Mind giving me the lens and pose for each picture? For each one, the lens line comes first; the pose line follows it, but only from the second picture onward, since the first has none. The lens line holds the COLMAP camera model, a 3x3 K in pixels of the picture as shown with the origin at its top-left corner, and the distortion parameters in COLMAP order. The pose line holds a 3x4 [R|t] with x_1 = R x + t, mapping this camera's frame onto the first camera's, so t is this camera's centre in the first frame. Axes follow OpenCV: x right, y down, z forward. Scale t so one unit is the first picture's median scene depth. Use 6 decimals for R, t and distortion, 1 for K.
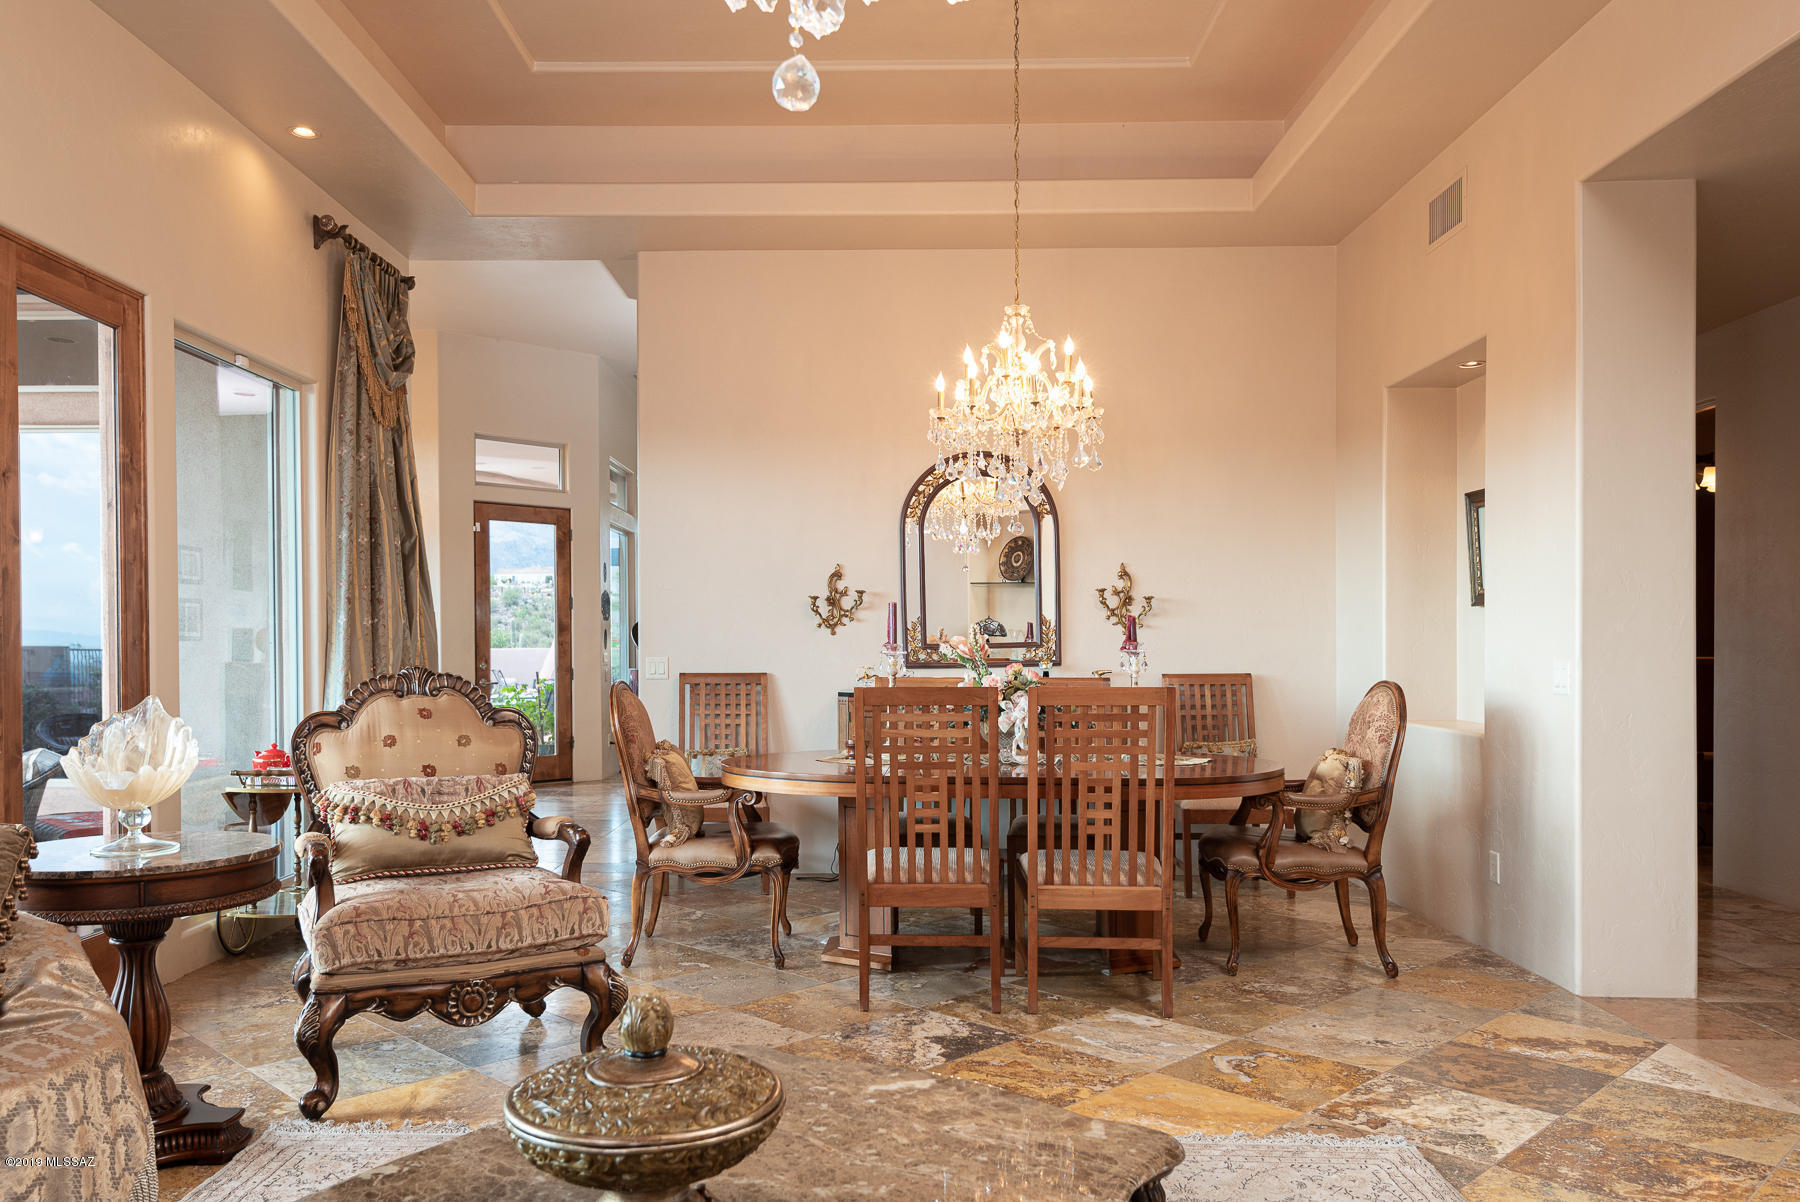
lens RADIAL K [[1314.2, 0, 860.1], [0, 1314.2, 663.4], [0, 0, 1]] dist [0.016653, -0.005276]
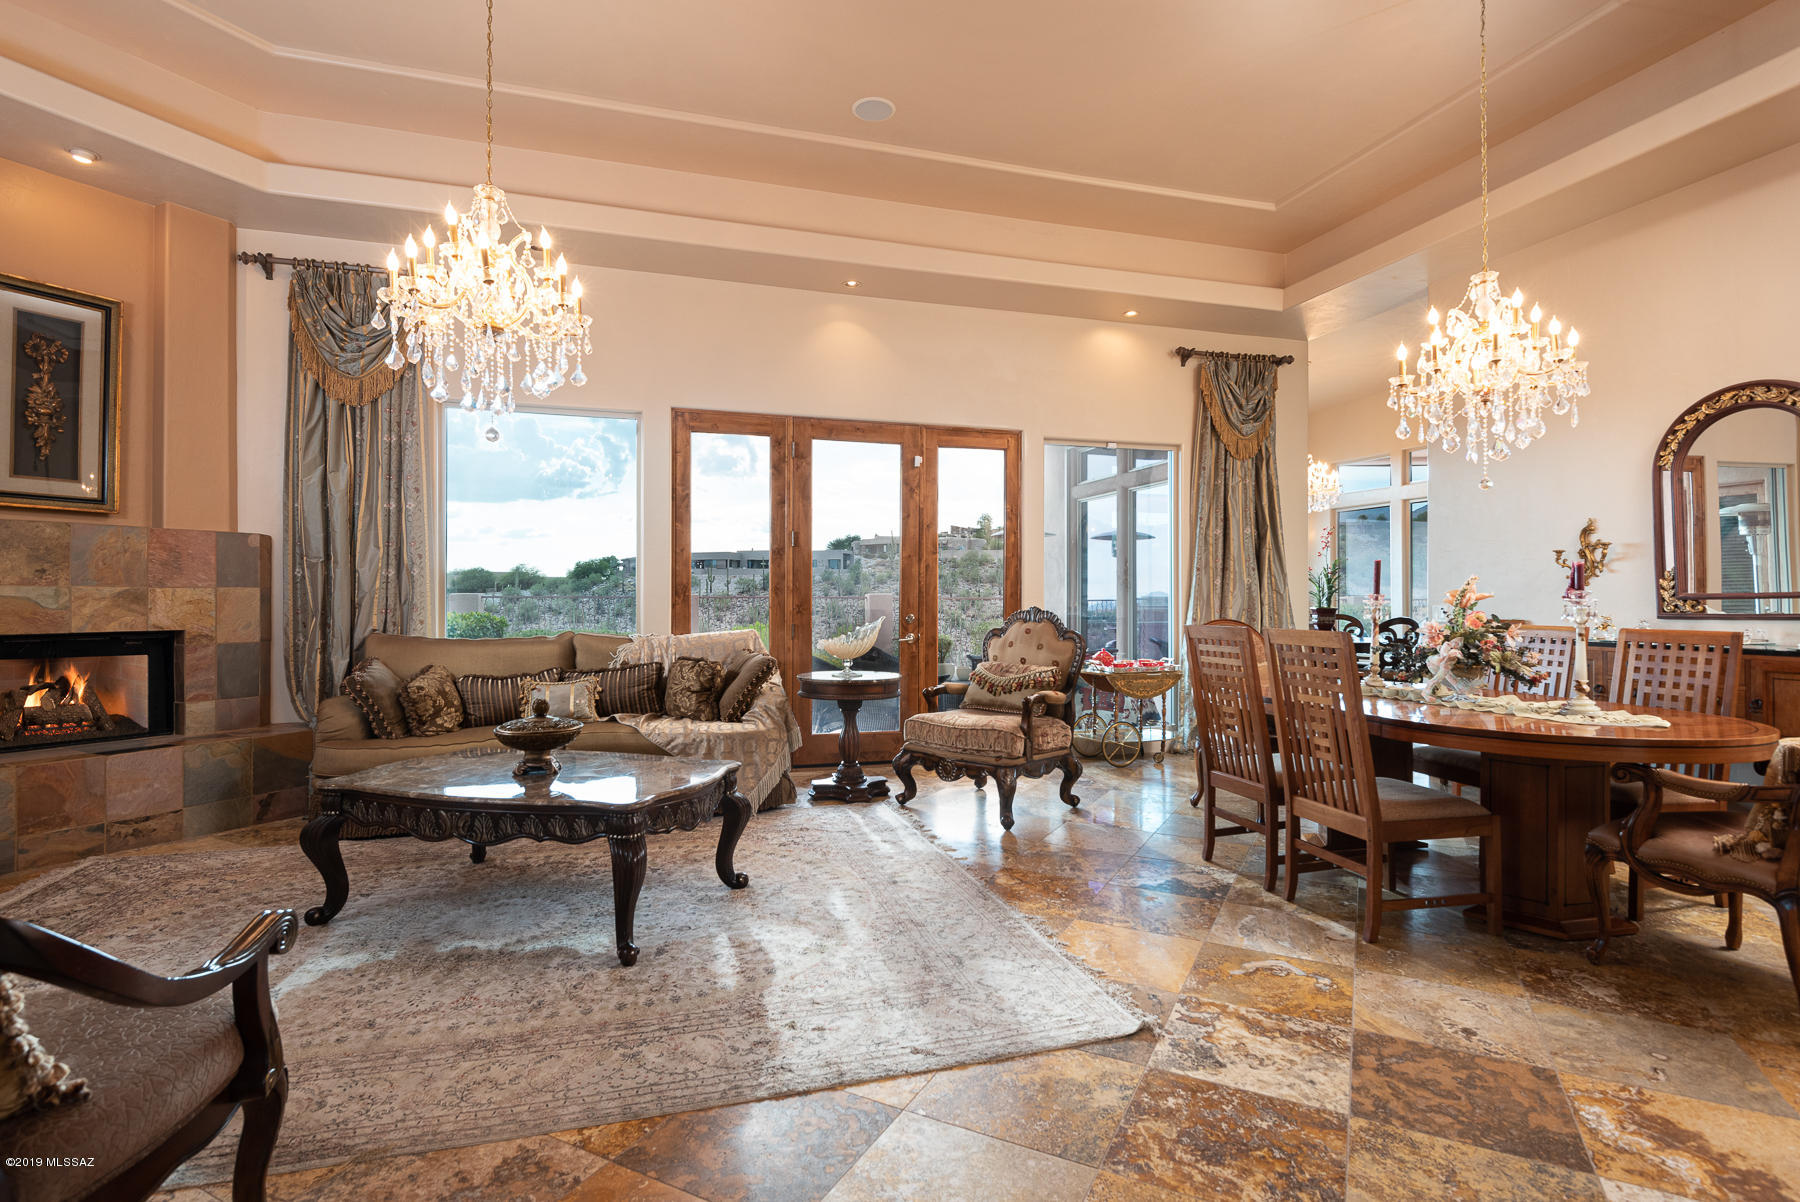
lens RADIAL K [[884.5, 0, 900.0], [0, 884.5, 601.0], [0, 0, 1]] dist [0.024425, -0.021031]
pose [[0.304688, 0.001004, -0.952452, 0.887051], [-0.015694, 0.999869, -0.003966, 0.002427], [0.952323, 0.016156, 0.304664, 0.459184]]
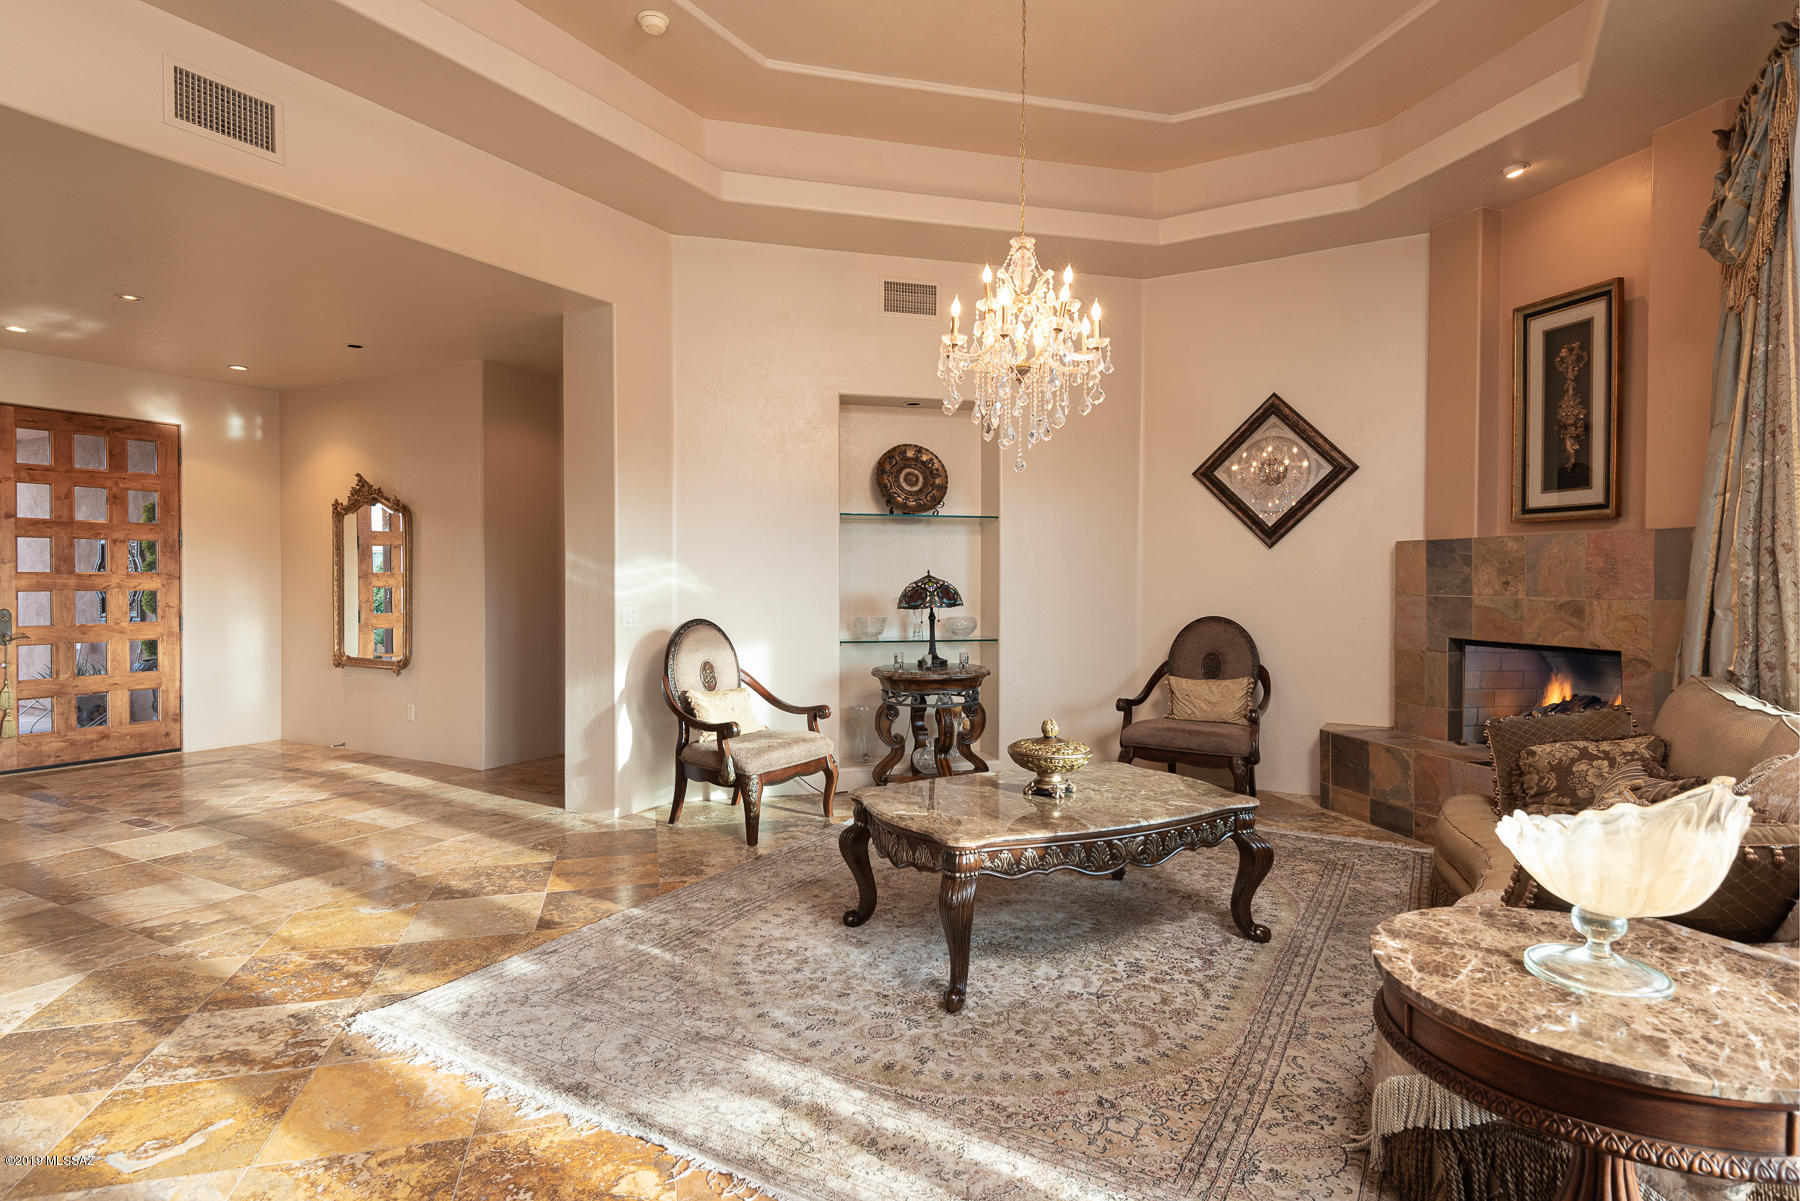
lens RADIAL K [[958.7, 0, 900.0], [0, 958.7, 600.5], [0, 0, 1]] dist [0.022234, -0.000300]
pose [[-0.871248, -0.014139, 0.490639, -0.388042], [0.004490, 0.999314, 0.036771, -0.049165], [-0.490822, 0.034240, -0.870587, 1.260771]]
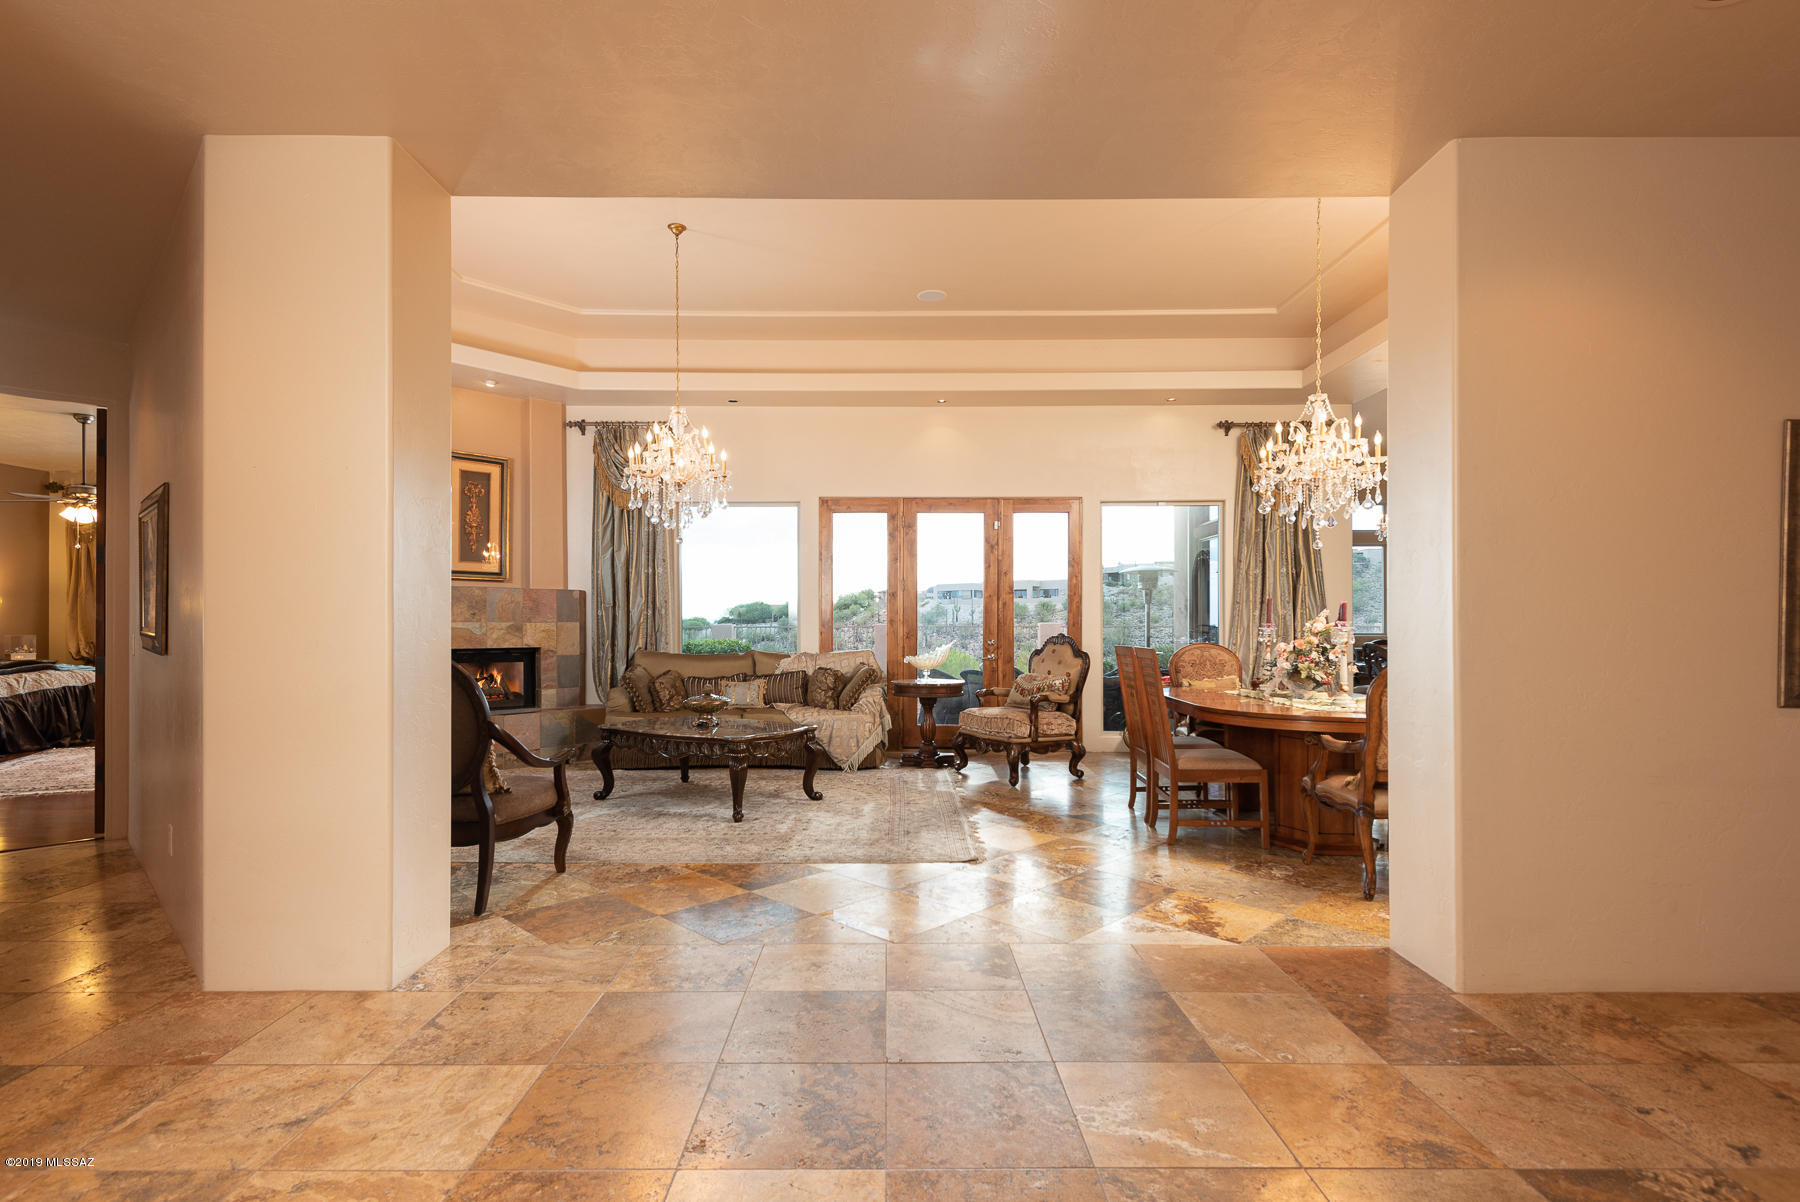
lens RADIAL K [[865.2, 0, 888.0], [0, 865.2, 632.3], [0, 0, 1]] dist [0.014221, -0.000011]
pose [[0.012248, 0.004397, -0.999915, 1.475620], [-0.013896, 0.999895, 0.004226, -0.002285], [0.999828, 0.013843, 0.012308, 0.688456]]
